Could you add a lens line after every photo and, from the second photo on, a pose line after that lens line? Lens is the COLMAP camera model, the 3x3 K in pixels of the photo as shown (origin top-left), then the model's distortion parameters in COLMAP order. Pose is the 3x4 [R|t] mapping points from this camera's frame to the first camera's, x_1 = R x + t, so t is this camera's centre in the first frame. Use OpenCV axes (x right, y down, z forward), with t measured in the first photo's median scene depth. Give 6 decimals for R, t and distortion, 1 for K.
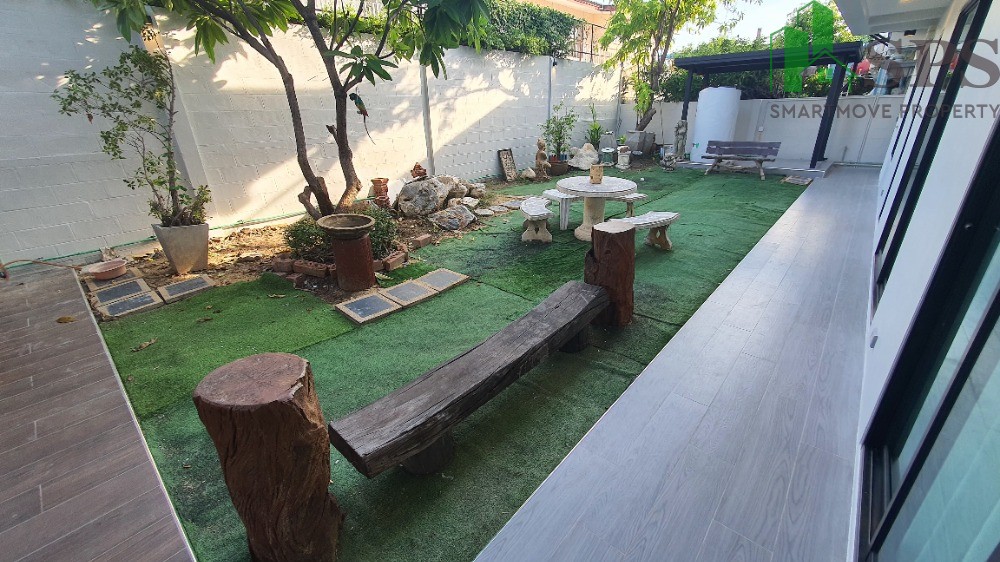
lens RADIAL K [[399.5, 0, 503.7], [0, 399.5, 280.4], [0, 0, 1]] dist [0.000021, -0.001152]
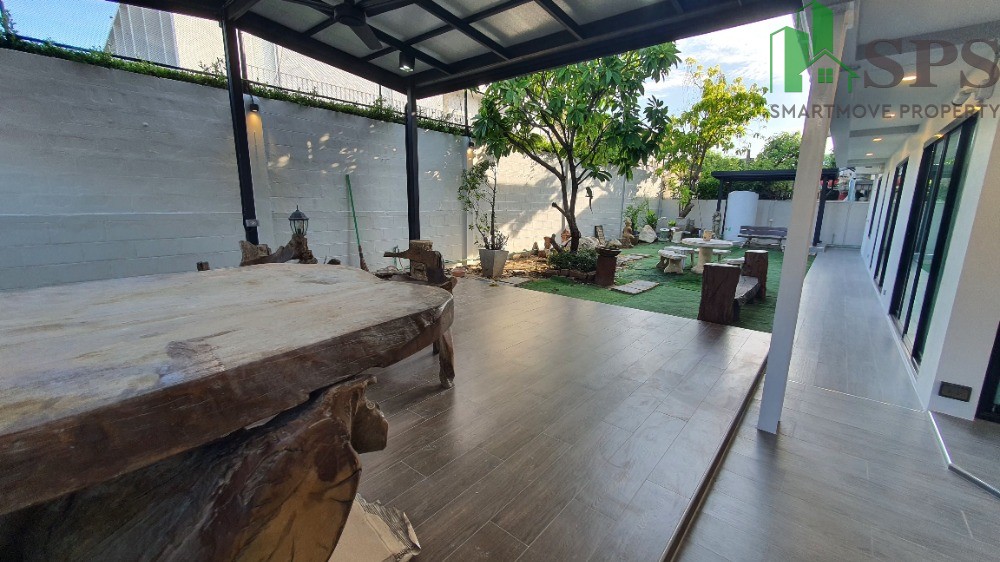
lens RADIAL K [[399.5, 0, 499.5], [0, 399.5, 282.7], [0, 0, 1]] dist [0.000021, -0.001152]
pose [[0.999056, 0.037089, 0.022621, -0.348328], [-0.031871, 0.979580, -0.198513, 0.152035], [-0.029522, 0.197605, 0.979837, -0.315322]]
